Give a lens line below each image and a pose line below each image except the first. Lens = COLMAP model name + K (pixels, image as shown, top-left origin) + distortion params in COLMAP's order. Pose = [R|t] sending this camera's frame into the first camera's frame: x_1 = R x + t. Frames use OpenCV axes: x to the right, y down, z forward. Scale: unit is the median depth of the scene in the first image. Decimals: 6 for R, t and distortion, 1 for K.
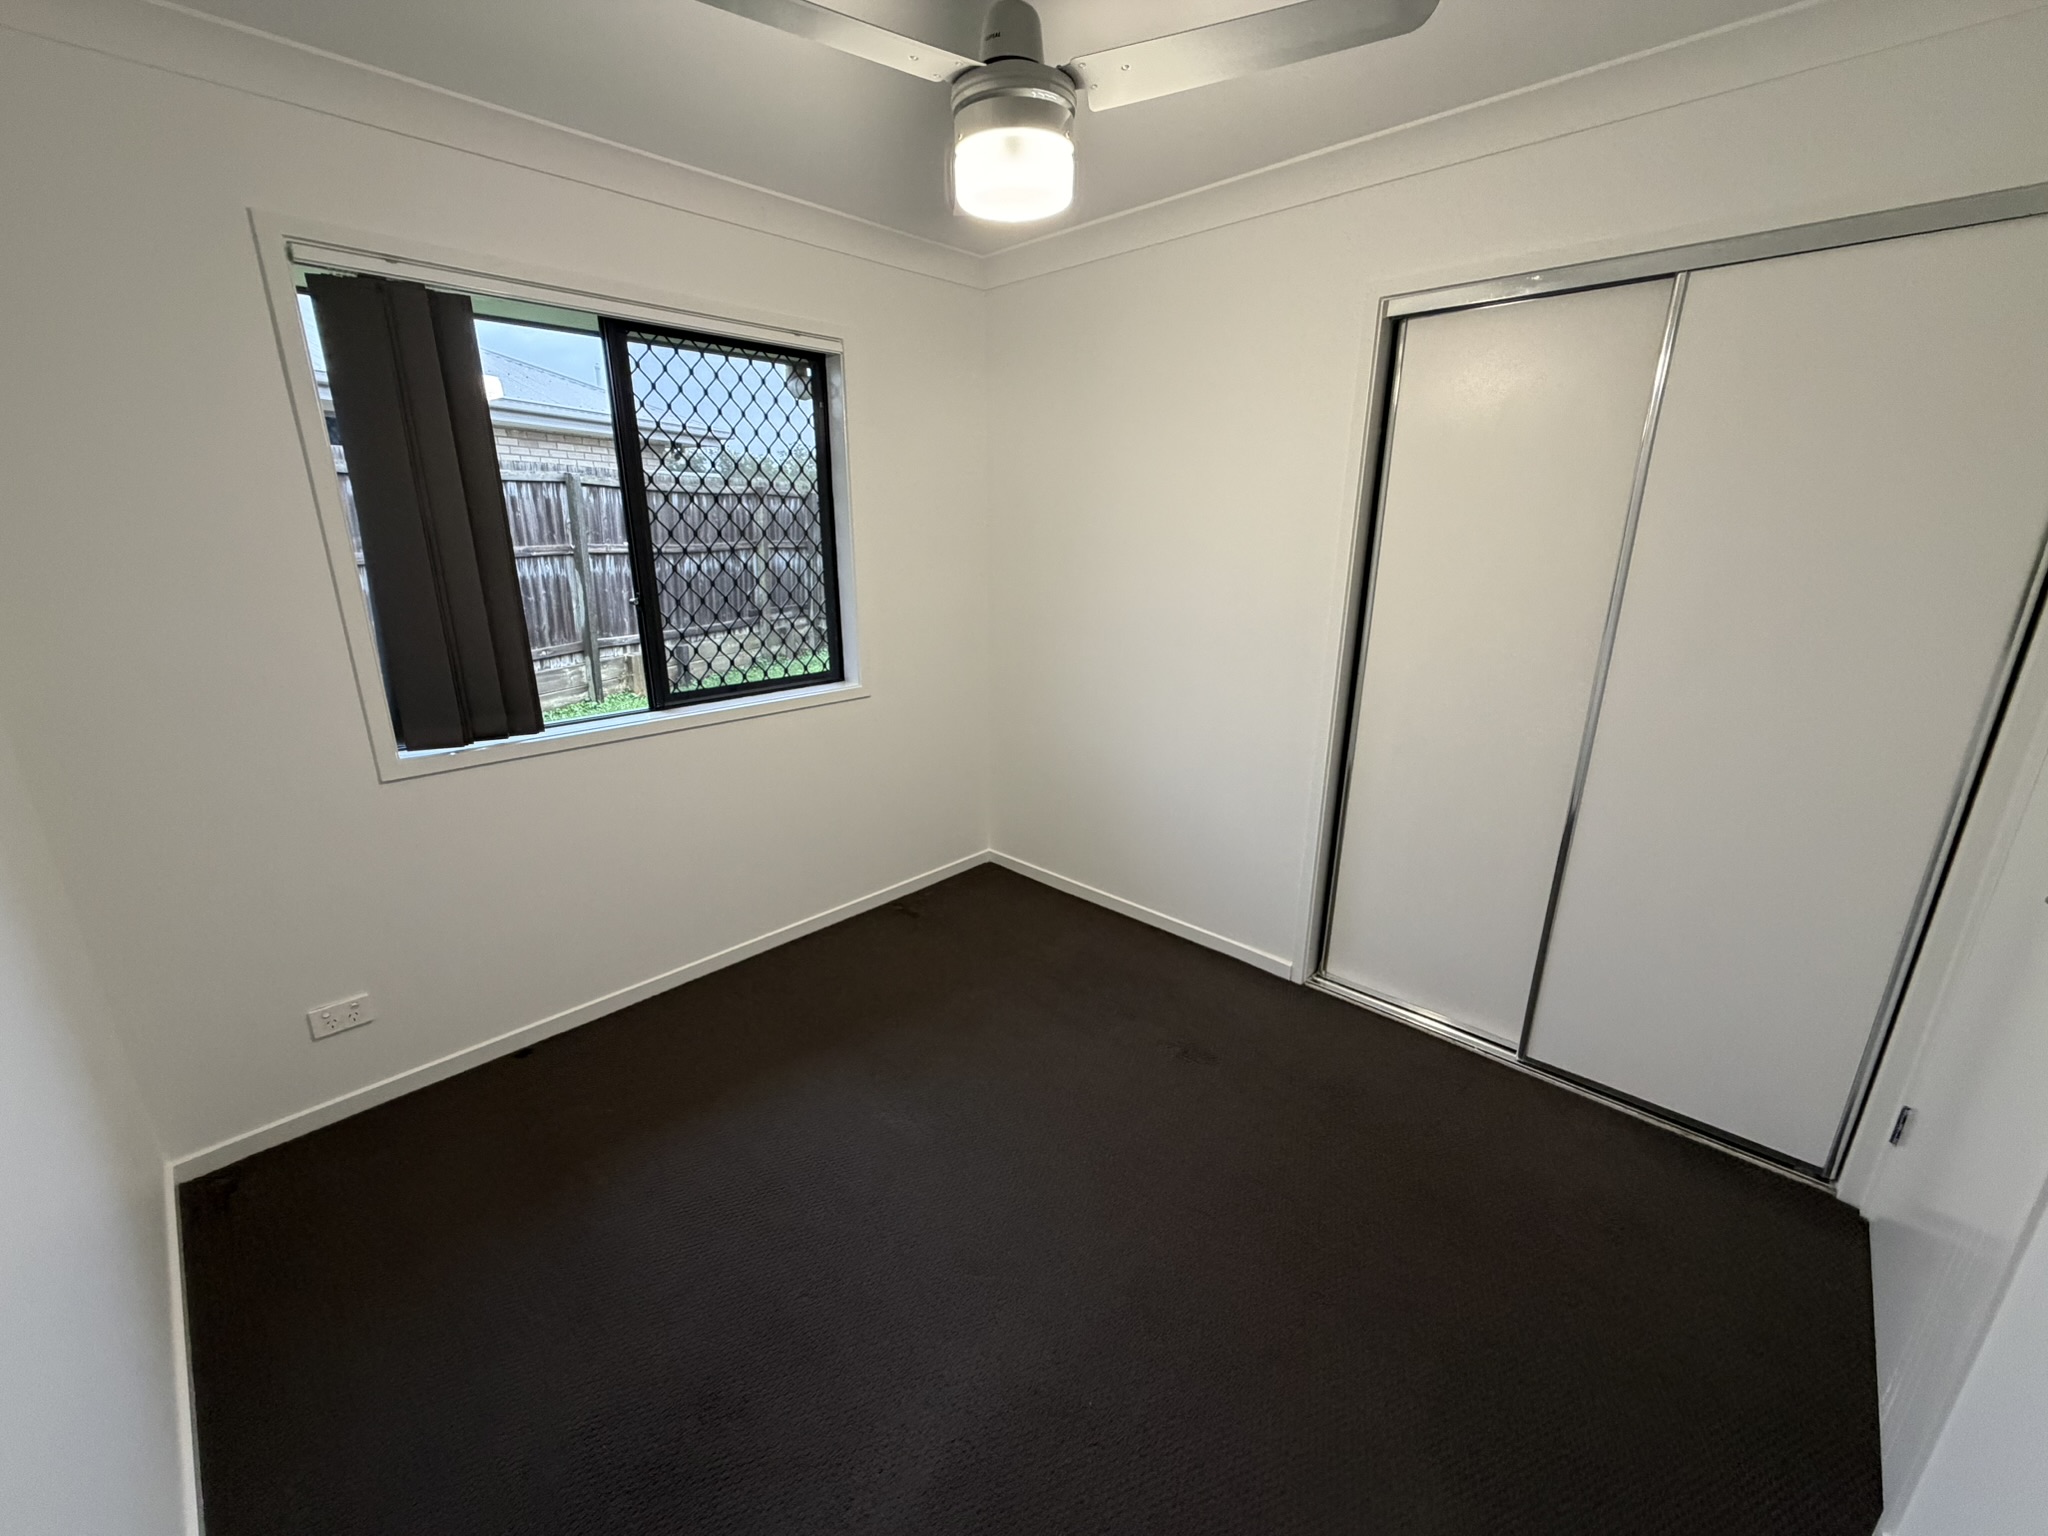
lens RADIAL K [[818.3, 0, 1021.7], [0, 818.3, 766.2], [0, 0, 1]] dist [-0.001550, 0.000360]
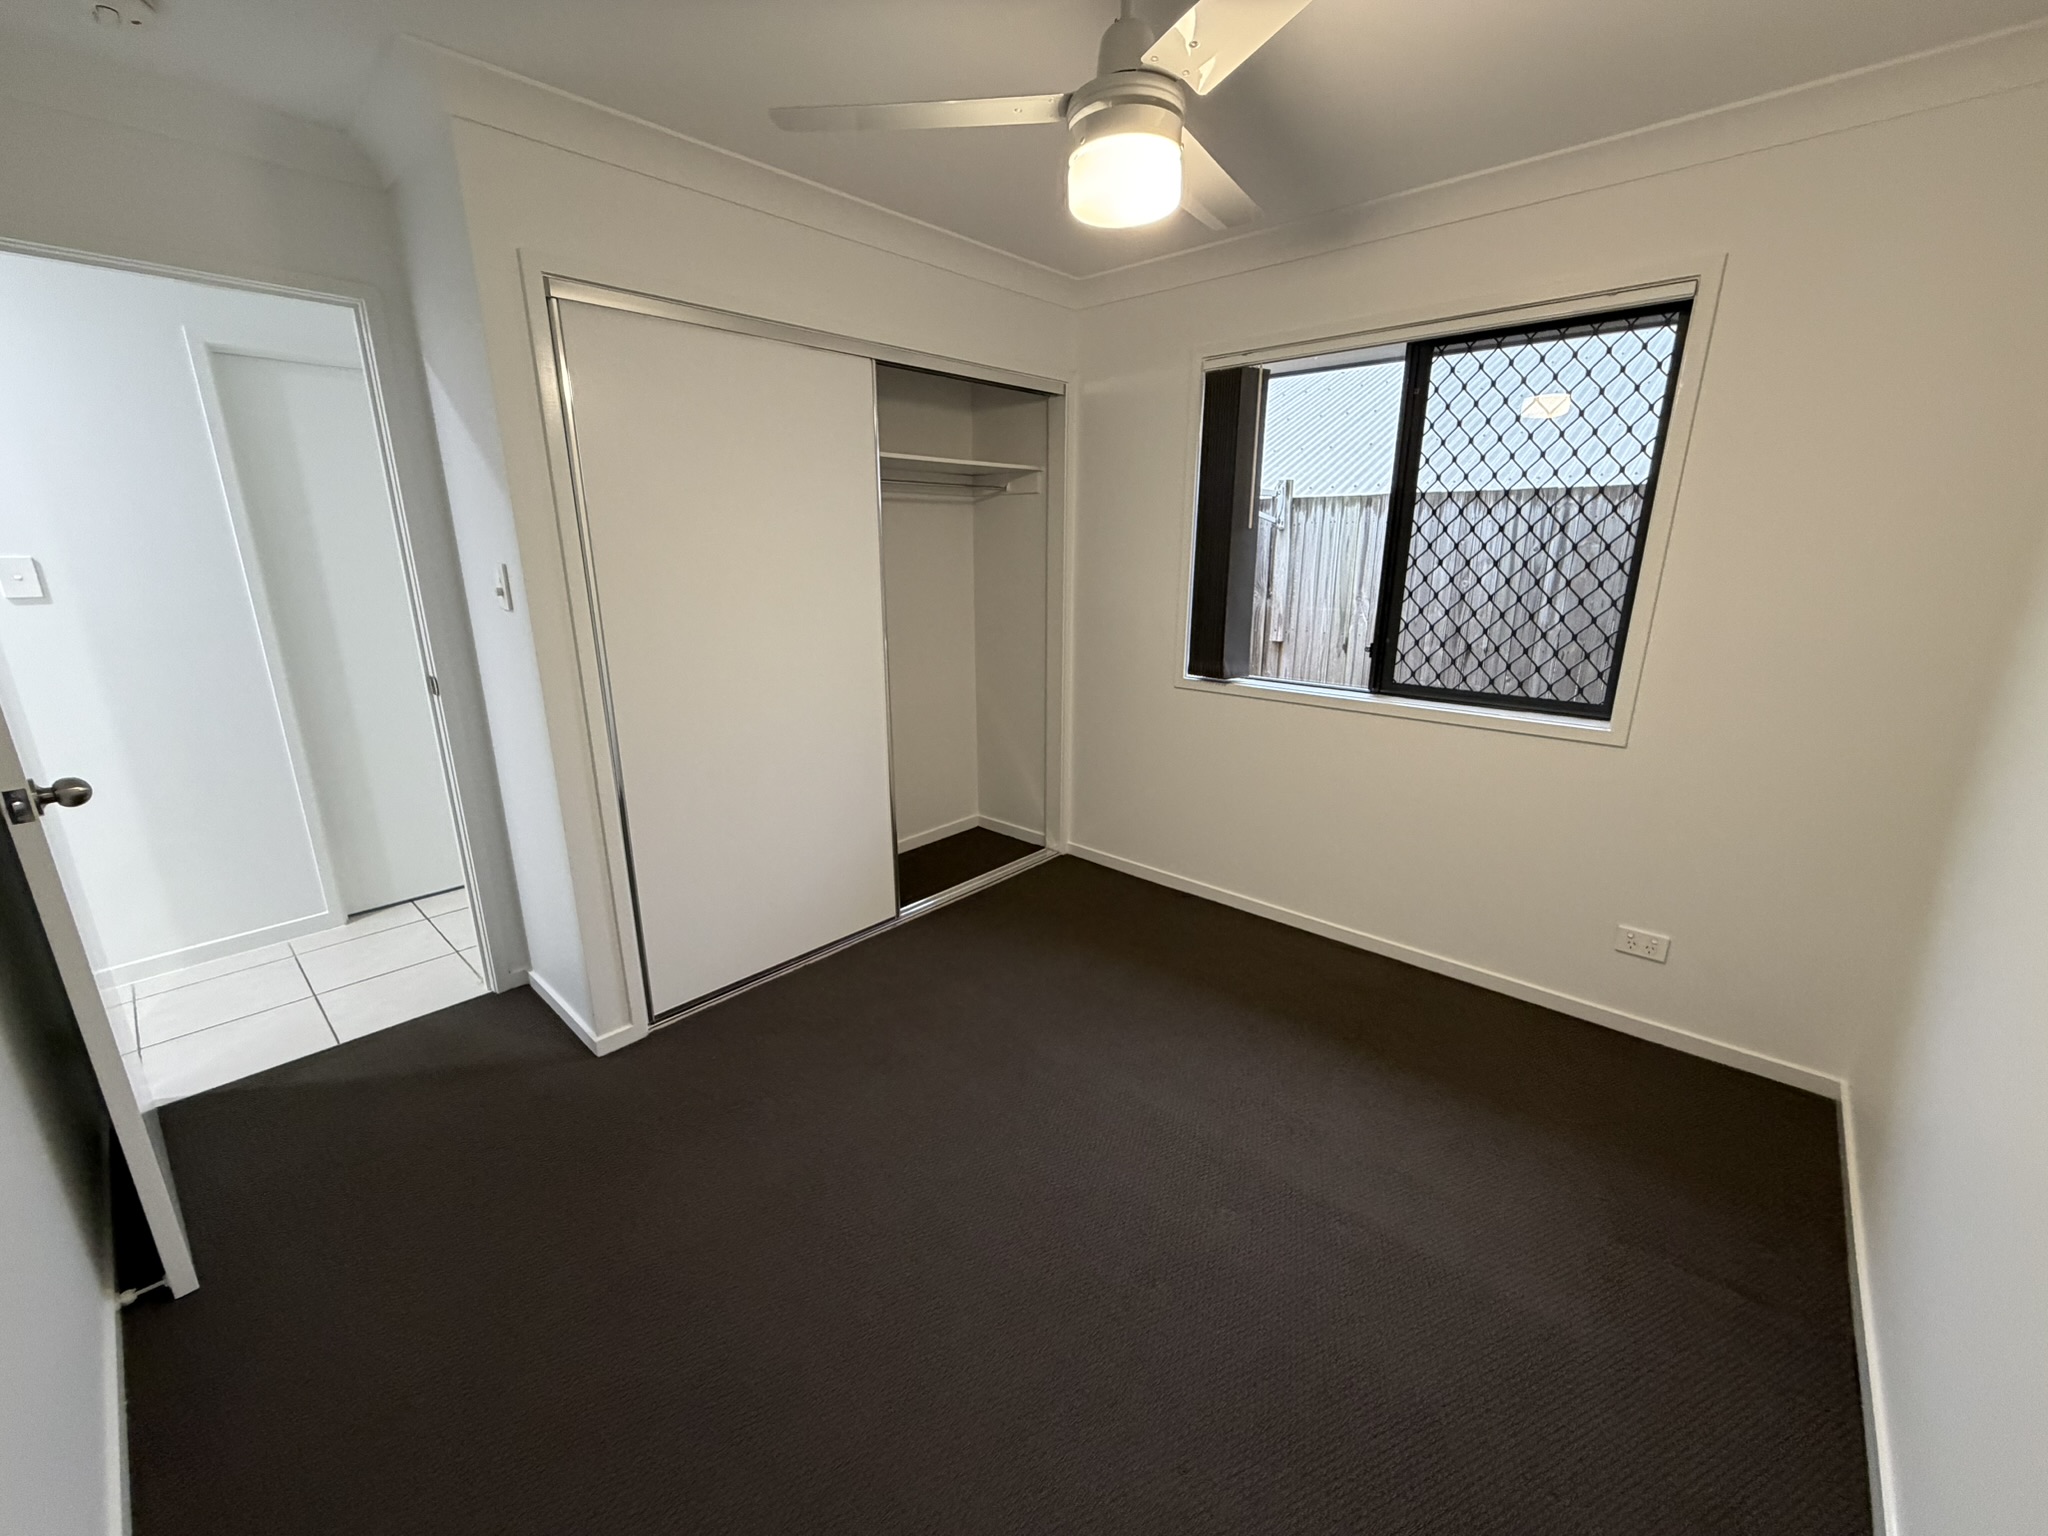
lens RADIAL K [[818.3, 0, 1021.7], [0, 818.3, 766.2], [0, 0, 1]] dist [-0.001550, 0.000360]
pose [[0.024615, 0.273477, -0.961563, 0.667547], [-0.277448, 0.925939, 0.256243, -0.138146], [0.960425, 0.260476, 0.098667, 0.492419]]
